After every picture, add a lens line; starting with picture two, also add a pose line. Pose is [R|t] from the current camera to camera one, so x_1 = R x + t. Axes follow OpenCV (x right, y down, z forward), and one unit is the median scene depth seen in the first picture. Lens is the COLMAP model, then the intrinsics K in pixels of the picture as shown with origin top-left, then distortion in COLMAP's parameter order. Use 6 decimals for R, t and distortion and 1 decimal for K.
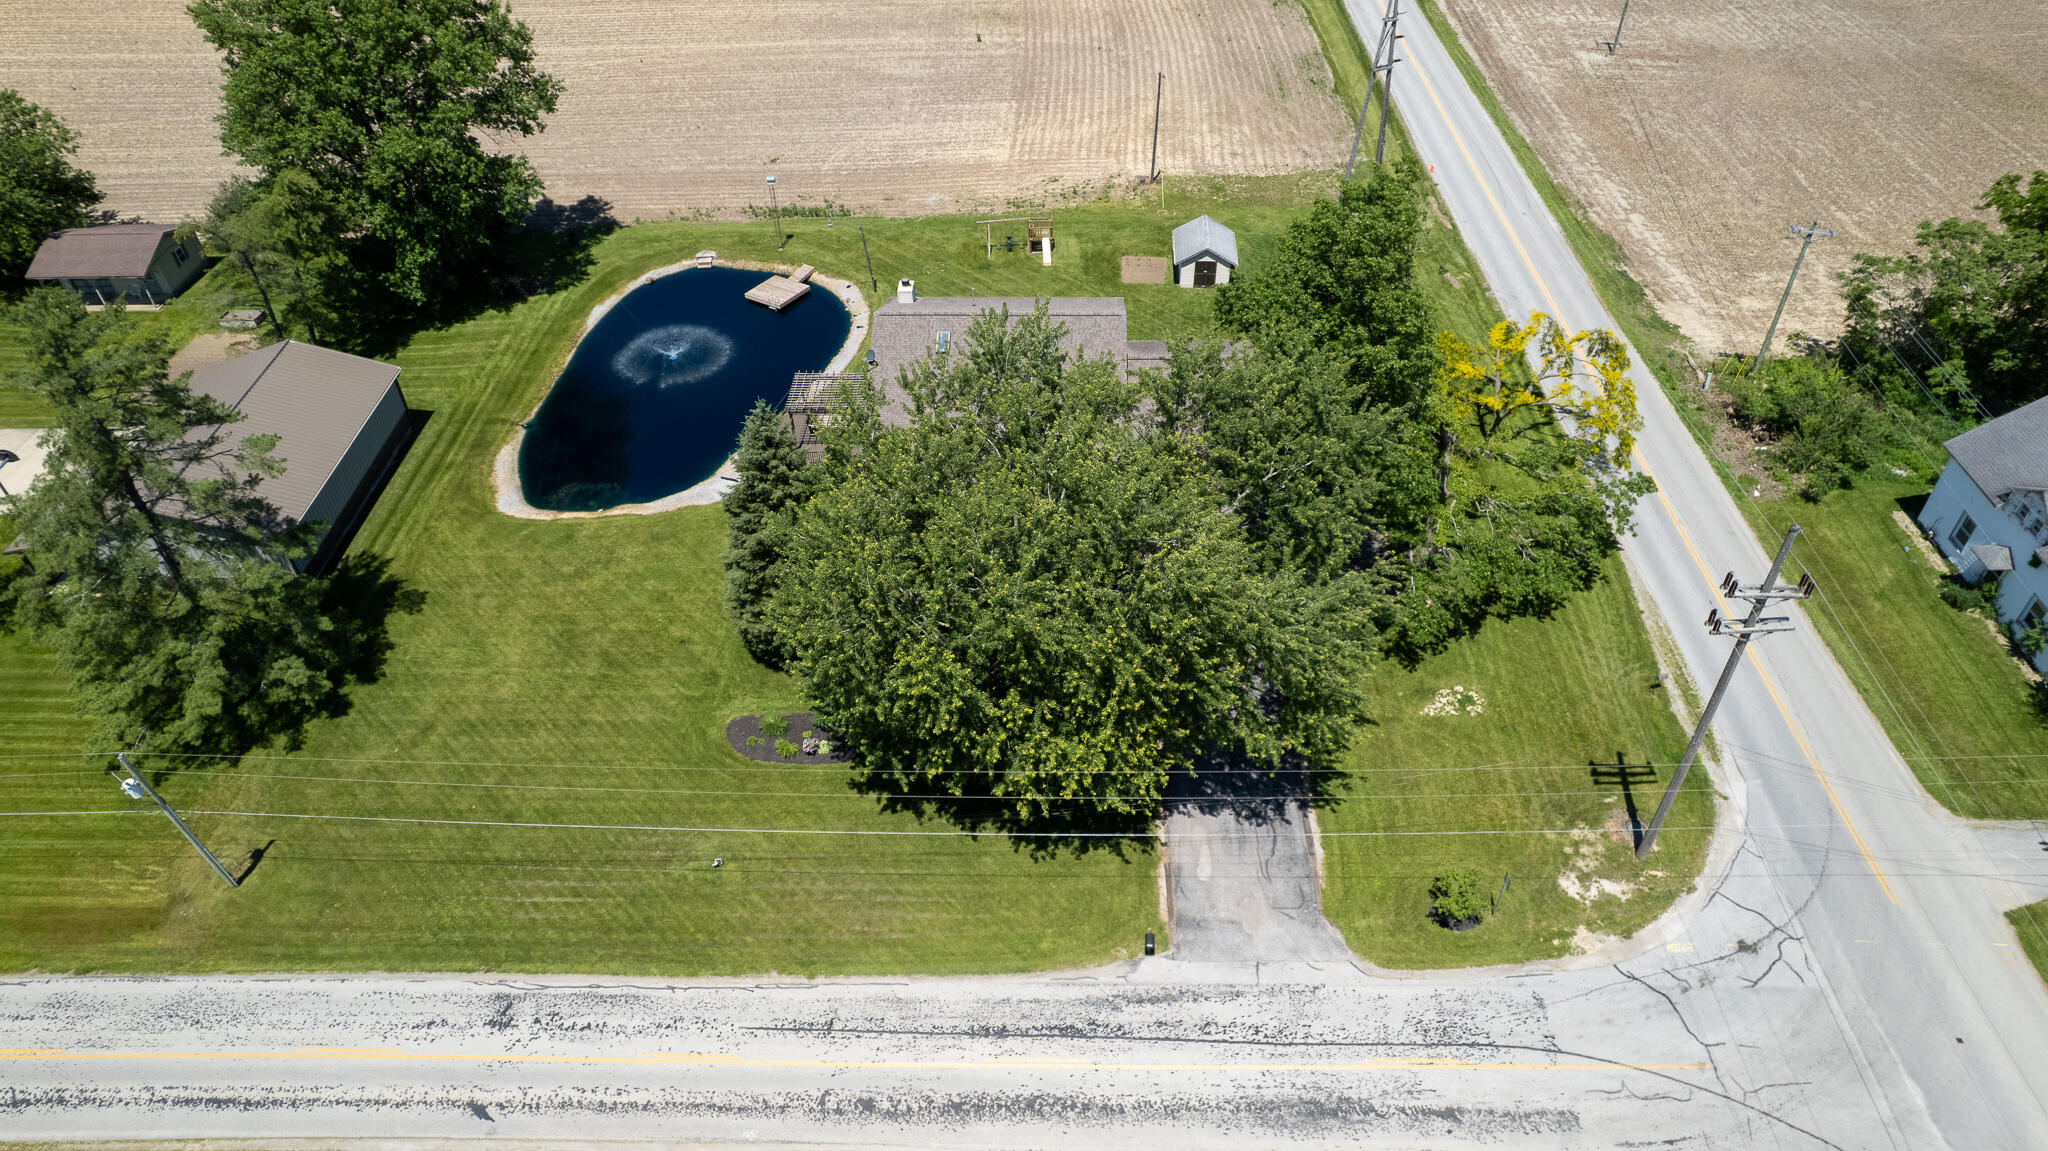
lens RADIAL K [[1318.1, 0, 1024.0], [0, 1318.1, 575.5], [0, 0, 1]] dist [-0.061540, 0.038471]
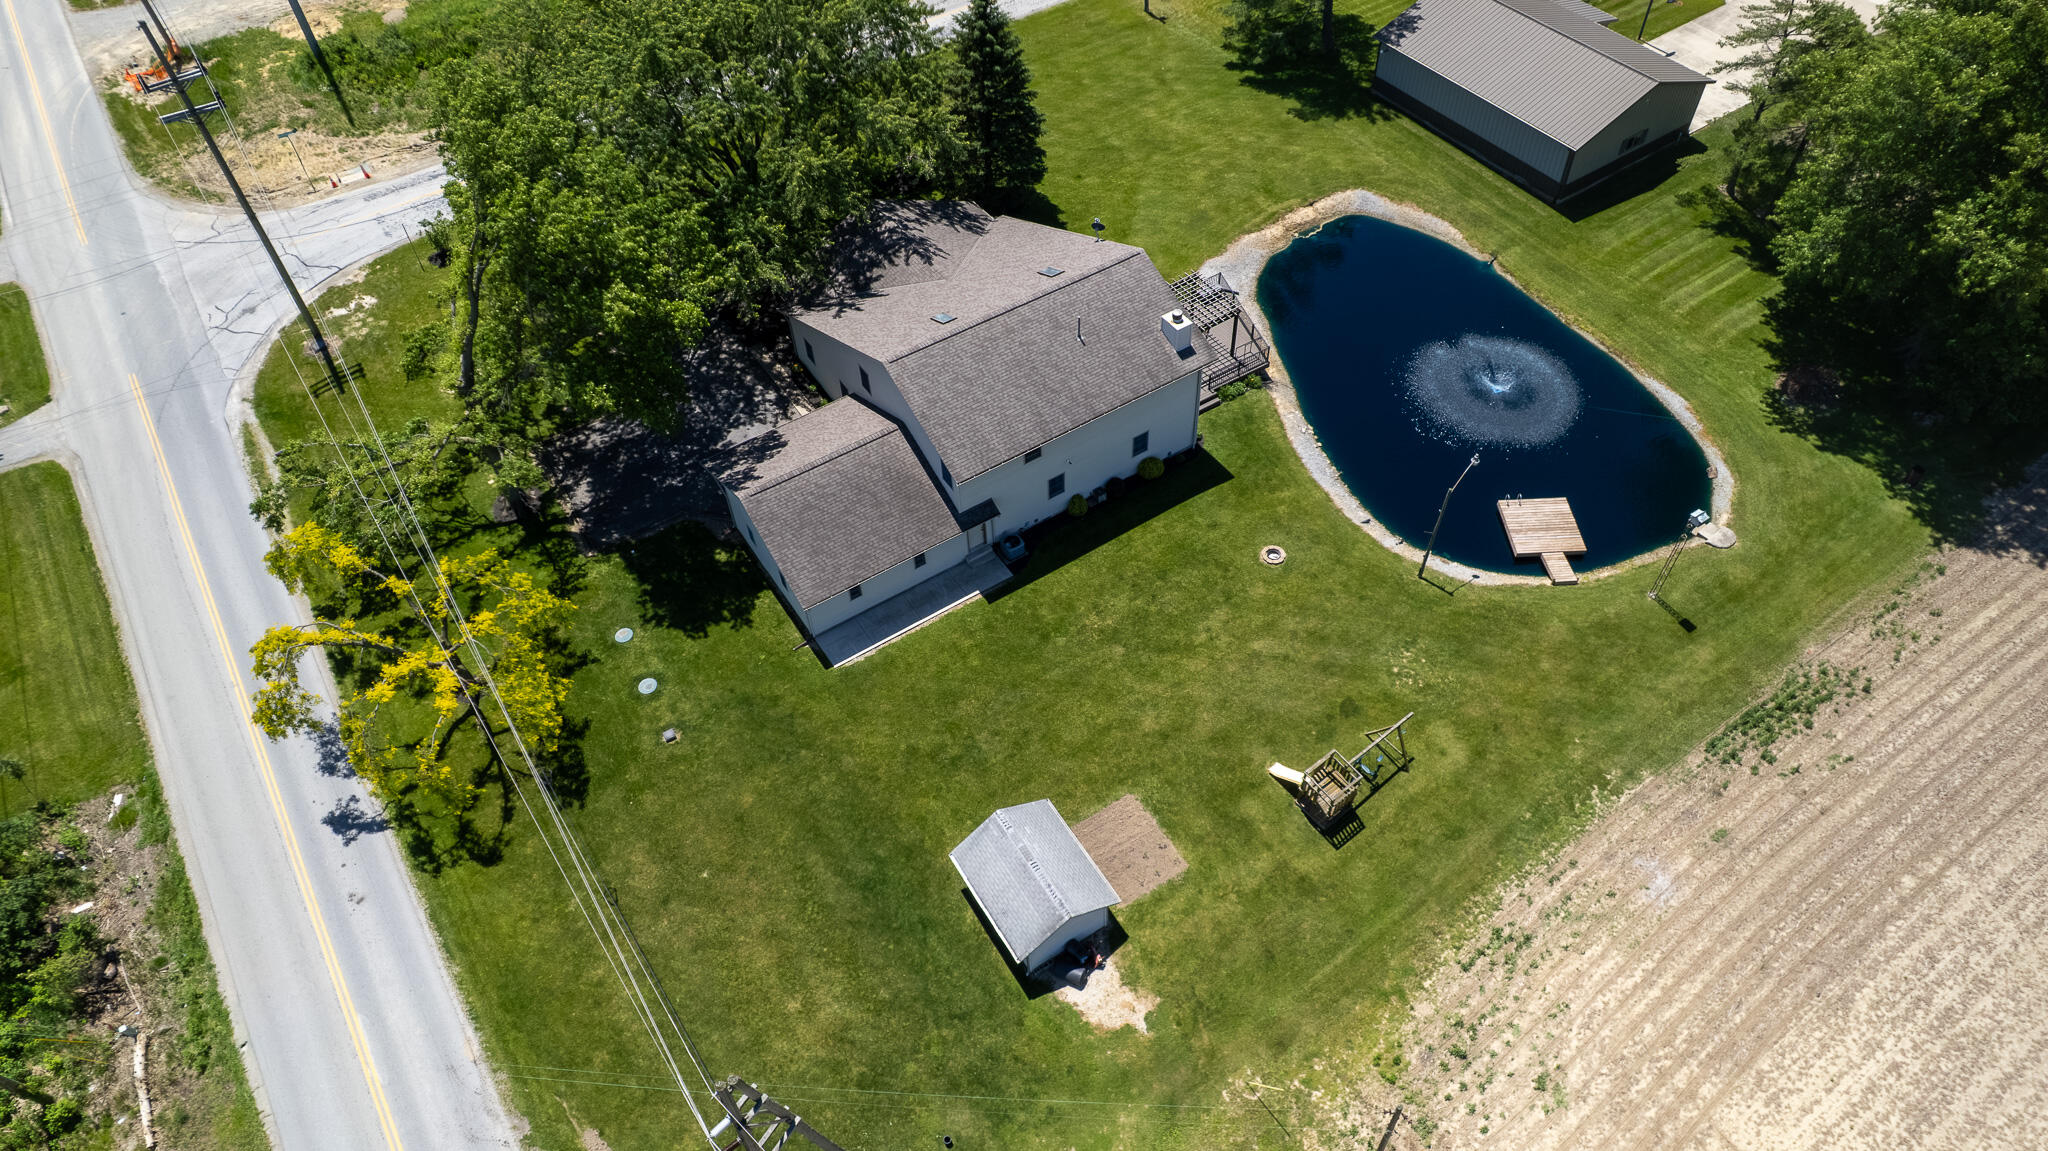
lens RADIAL K [[1312.2, 0, 1021.1], [0, 1312.2, 567.0], [0, 0, 1]] dist [-0.075040, 0.067141]
pose [[-0.816983, 0.472720, -0.330263, 0.384412], [-0.340839, 0.066126, 0.937793, -1.122636], [0.465153, 0.878728, 0.107098, 1.247865]]
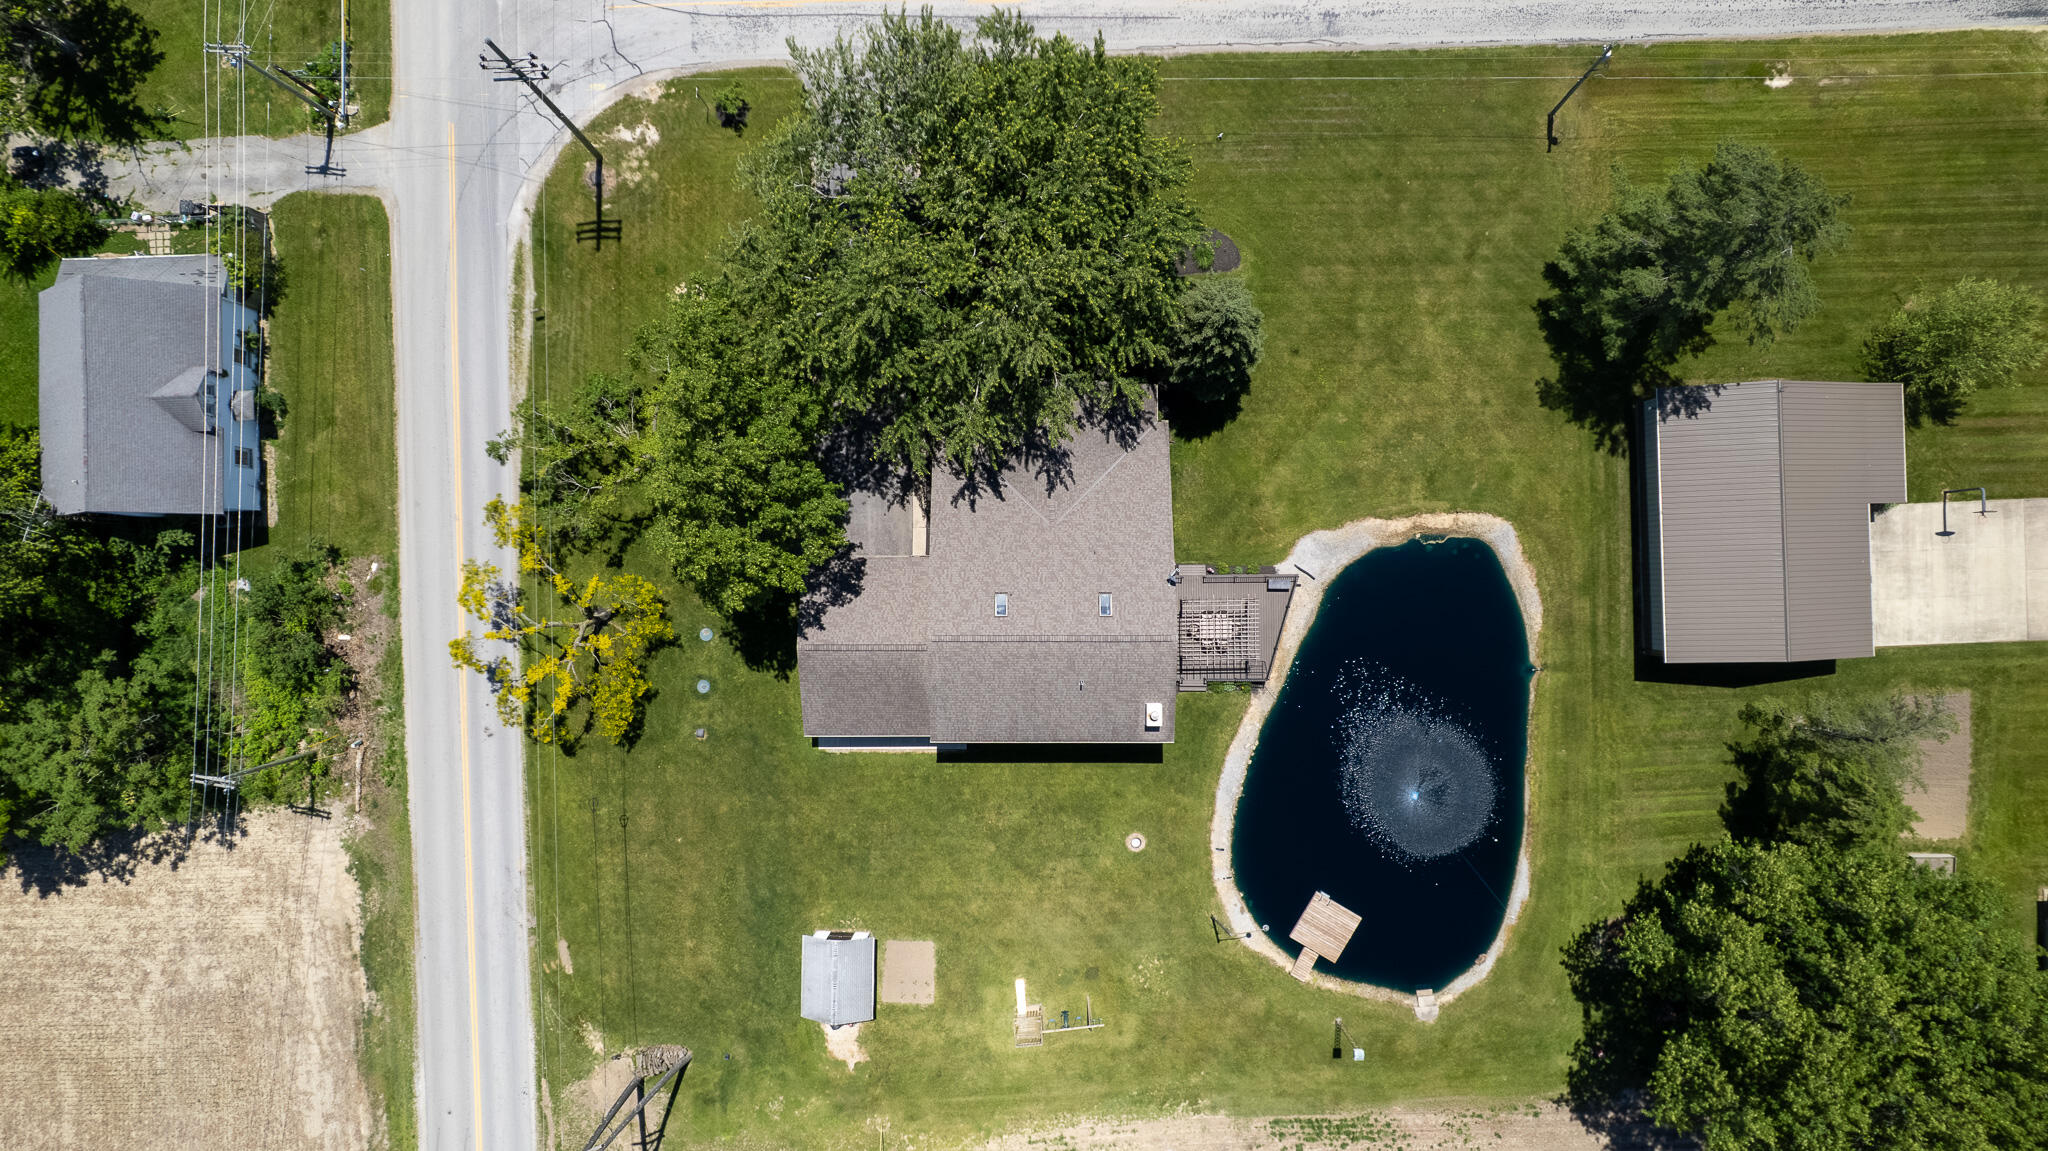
lens RADIAL K [[1360.1, 0, 1022.3], [0, 1360.1, 572.8], [0, 0, 1]] dist [-0.068855, 0.045647]
pose [[-0.998499, 0.042148, 0.034972, -0.040025], [-0.001379, -0.657702, 0.753277, -1.120943], [0.054750, 0.752098, 0.656773, 0.327730]]
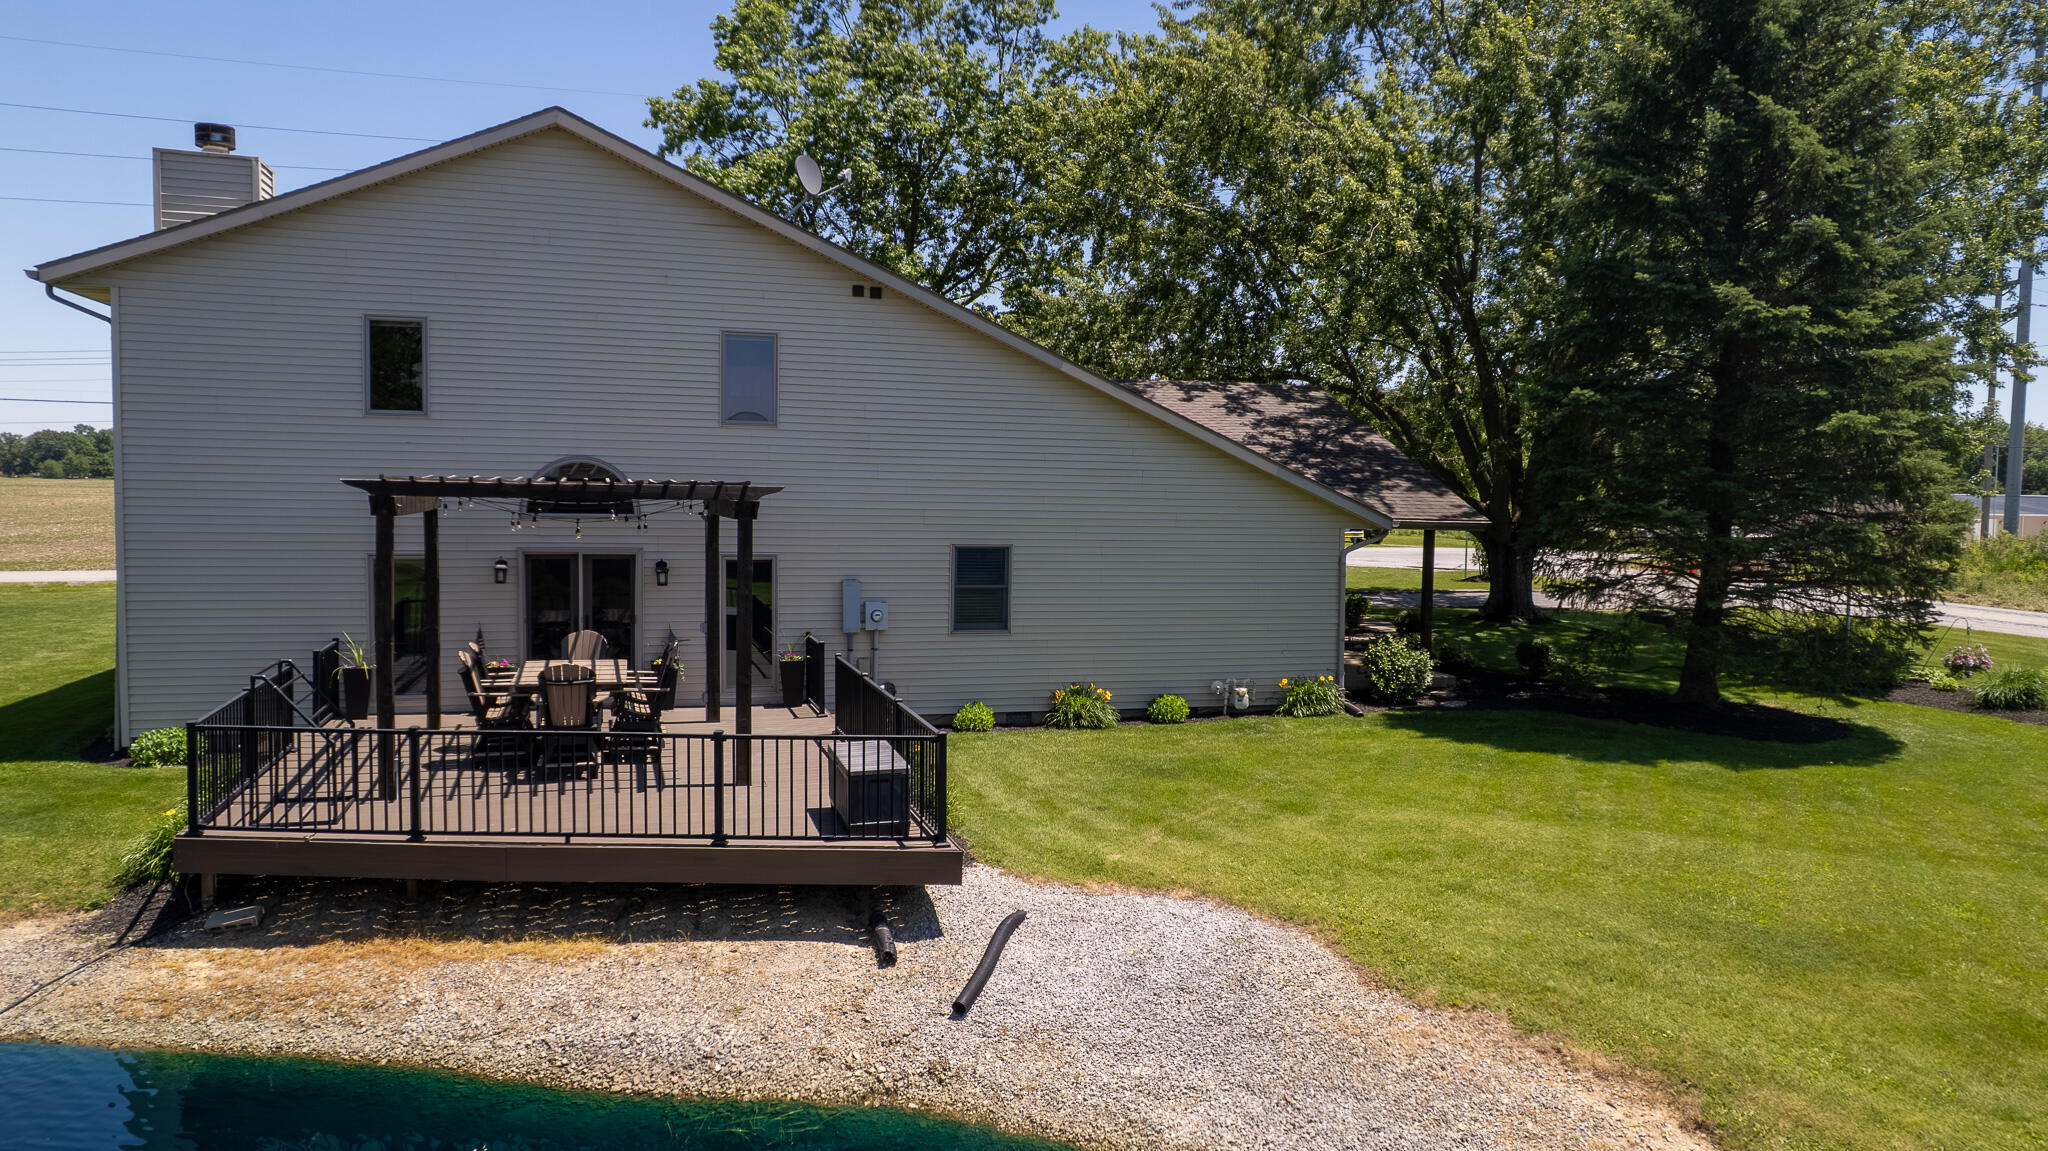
lens RADIAL K [[1416.2, 0, 1056.5], [0, 1416.2, 582.9], [0, 0, 1]] dist [-0.062690, 0.060265]
pose [[-0.336753, -0.042045, 0.940654, -0.456214], [0.621666, 0.740388, 0.255649, -0.171287], [-0.707198, 0.670863, -0.223190, 1.244014]]
